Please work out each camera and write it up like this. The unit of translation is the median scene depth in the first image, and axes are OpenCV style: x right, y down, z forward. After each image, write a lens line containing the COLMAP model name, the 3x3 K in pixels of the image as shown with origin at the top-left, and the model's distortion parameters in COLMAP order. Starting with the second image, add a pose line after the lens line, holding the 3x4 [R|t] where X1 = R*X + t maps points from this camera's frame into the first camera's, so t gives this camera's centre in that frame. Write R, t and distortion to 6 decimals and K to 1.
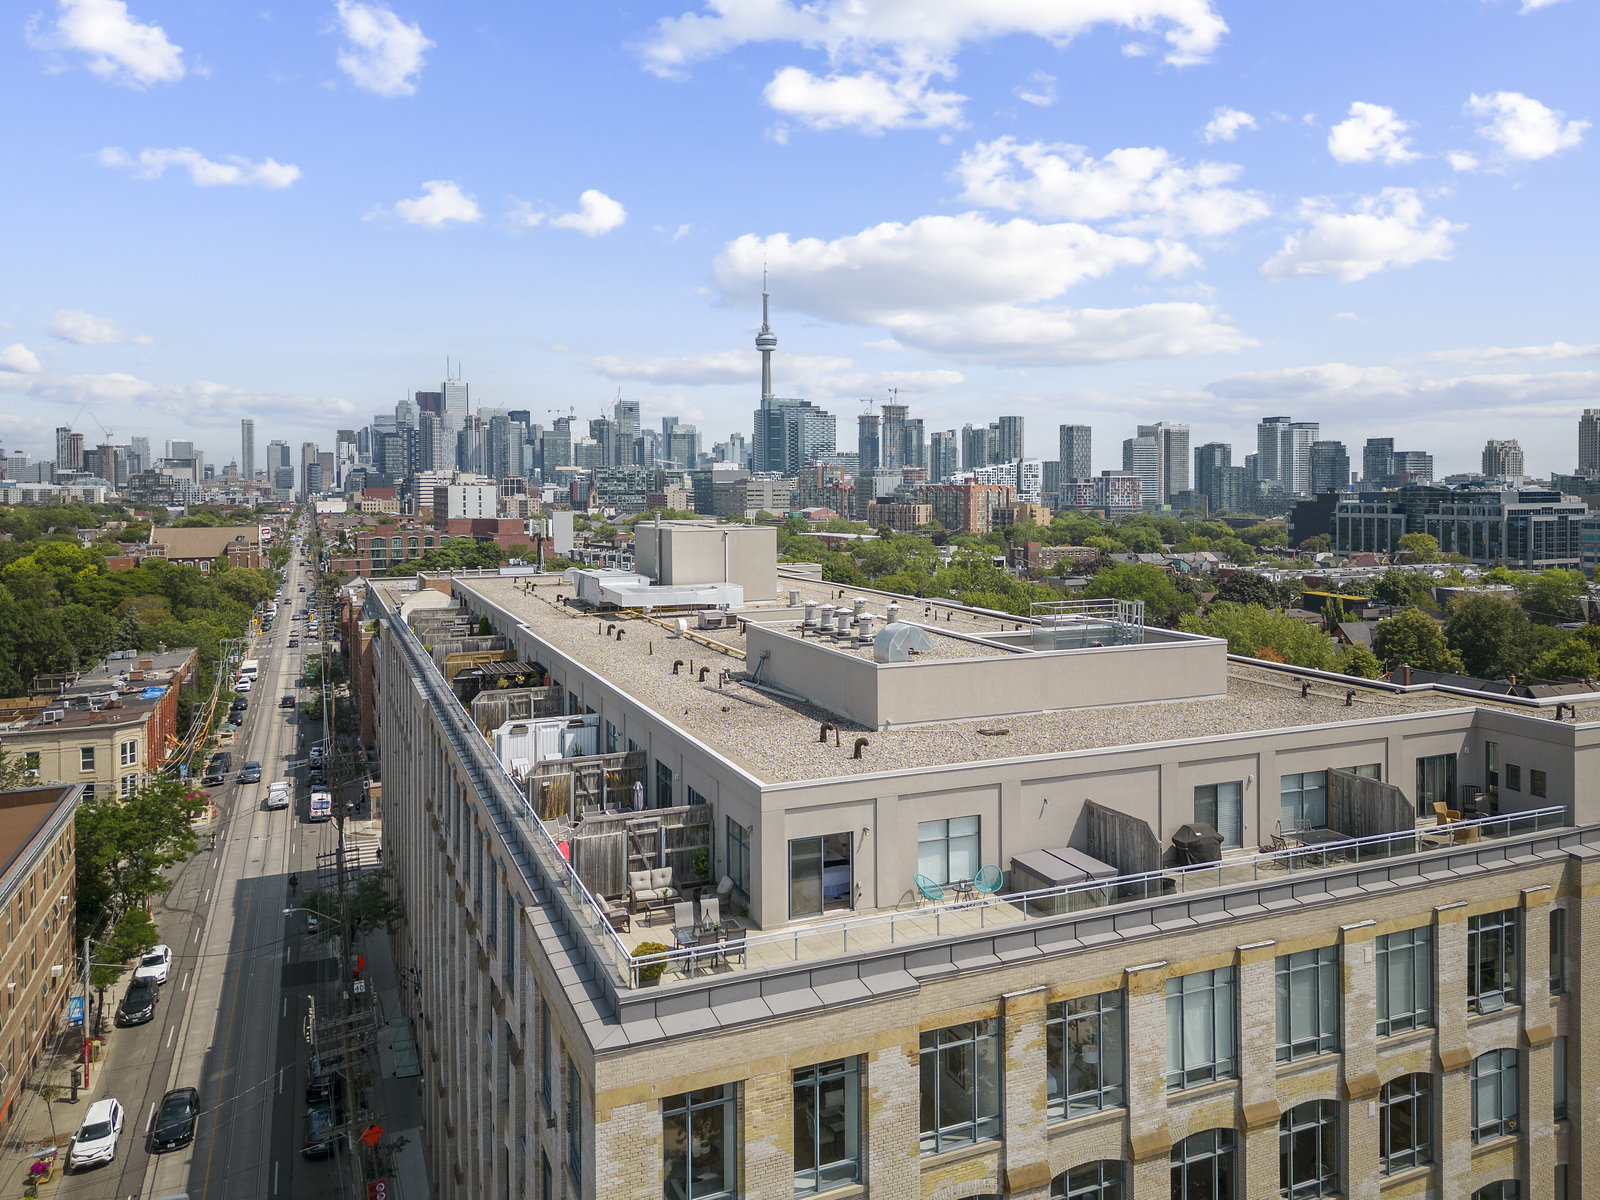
lens RADIAL K [[1147.2, 0, 805.6], [0, 1147.2, 515.1], [0, 0, 1]] dist [0.085540, -0.091909]
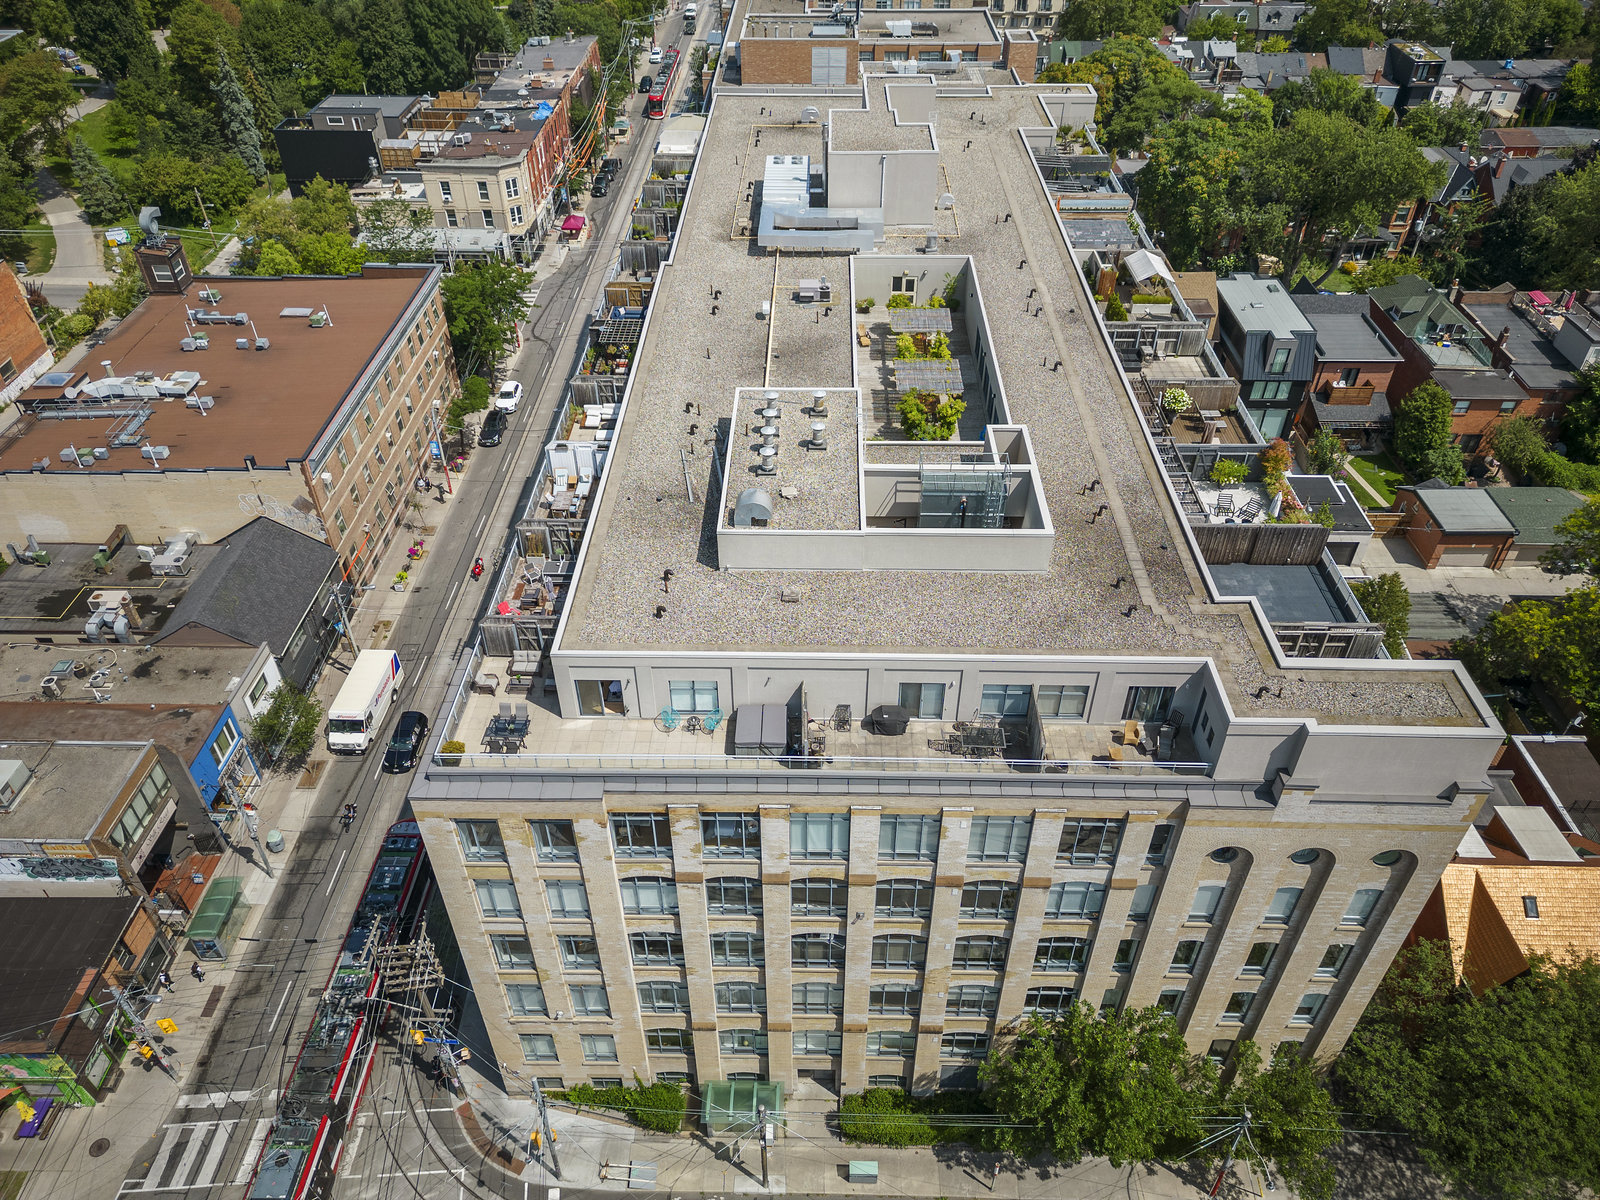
lens RADIAL K [[1106.5, 0, 800.0], [0, 1106.5, 600.0], [0, 0, 1]] dist [0.061446, -0.053679]
pose [[0.912376, 0.265038, -0.311969, 0.218270], [-0.014684, 0.782802, 0.622097, -0.230990], [0.409090, -0.563006, 0.718102, 0.030896]]
